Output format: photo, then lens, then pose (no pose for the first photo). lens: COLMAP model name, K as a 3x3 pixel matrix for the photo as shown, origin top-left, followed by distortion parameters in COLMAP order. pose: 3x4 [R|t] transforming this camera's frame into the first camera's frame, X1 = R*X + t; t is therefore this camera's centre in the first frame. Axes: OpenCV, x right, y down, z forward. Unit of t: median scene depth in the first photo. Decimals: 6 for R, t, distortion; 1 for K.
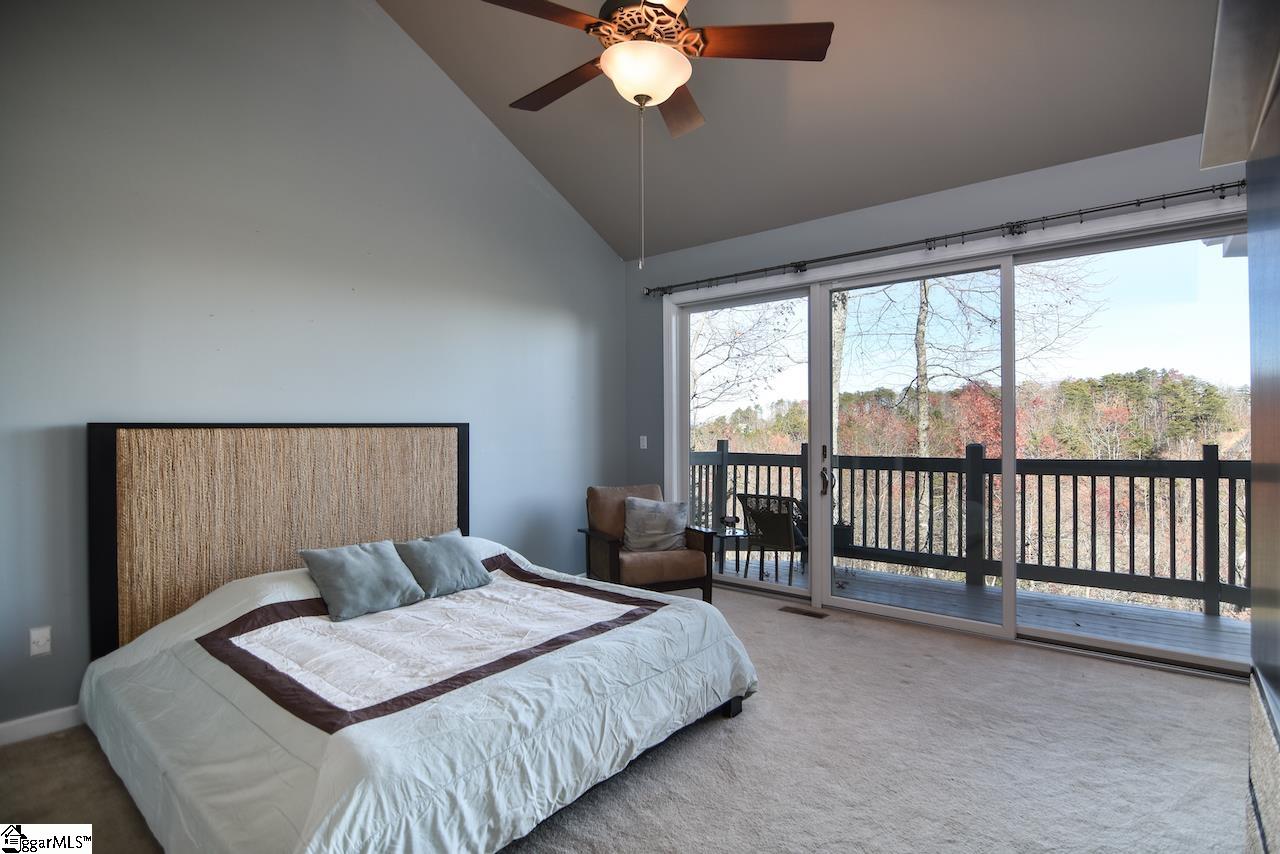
lens RADIAL K [[616.7, 0, 637.9], [0, 616.7, 427.7], [0, 0, 1]] dist [-0.011210, -0.010198]
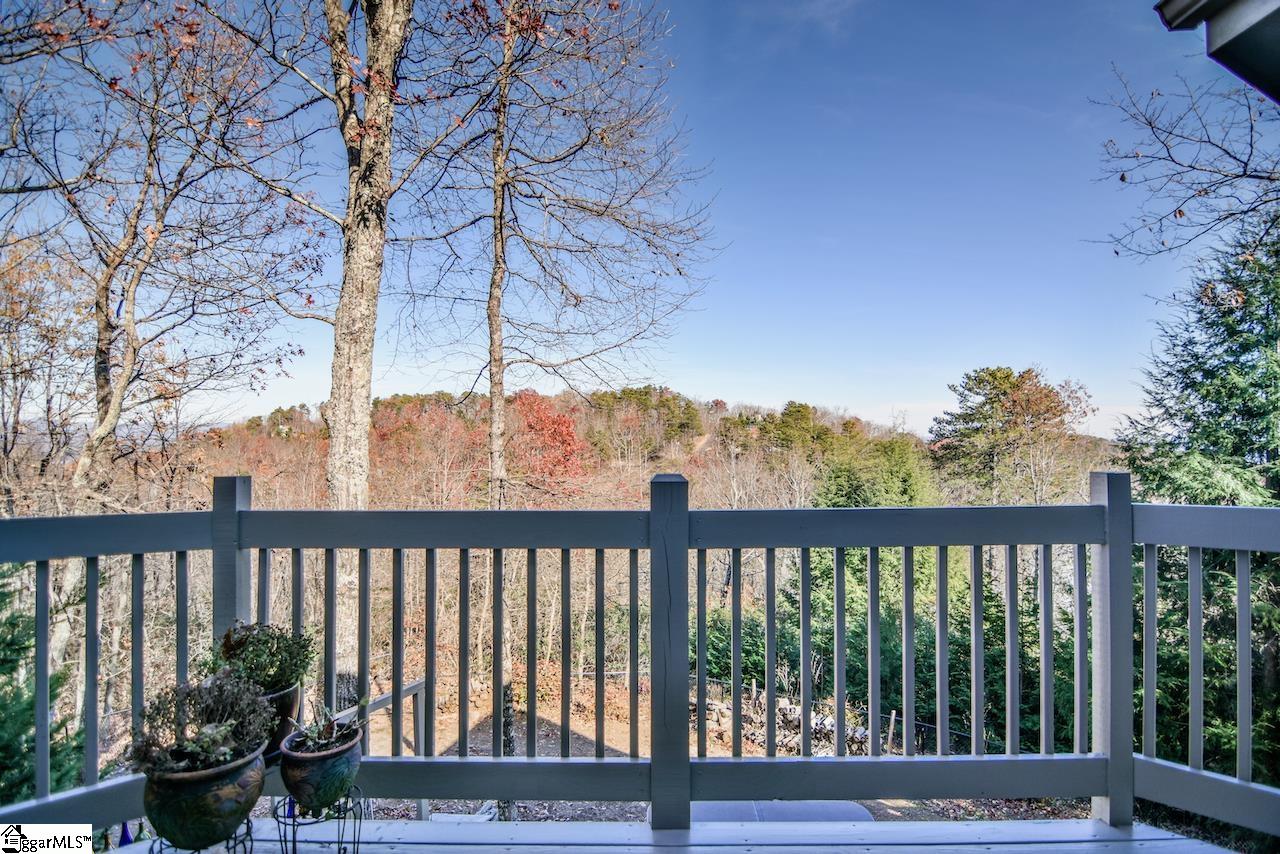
lens RADIAL K [[616.7, 0, 646.2], [0, 616.7, 425.4], [0, 0, 1]] dist [-0.011210, -0.010198]
pose [[0.765243, 0.011914, 0.643632, 0.135260], [-0.005962, 0.999917, -0.011421, -0.000846], [-0.643714, 0.004902, 0.765250, 0.341769]]
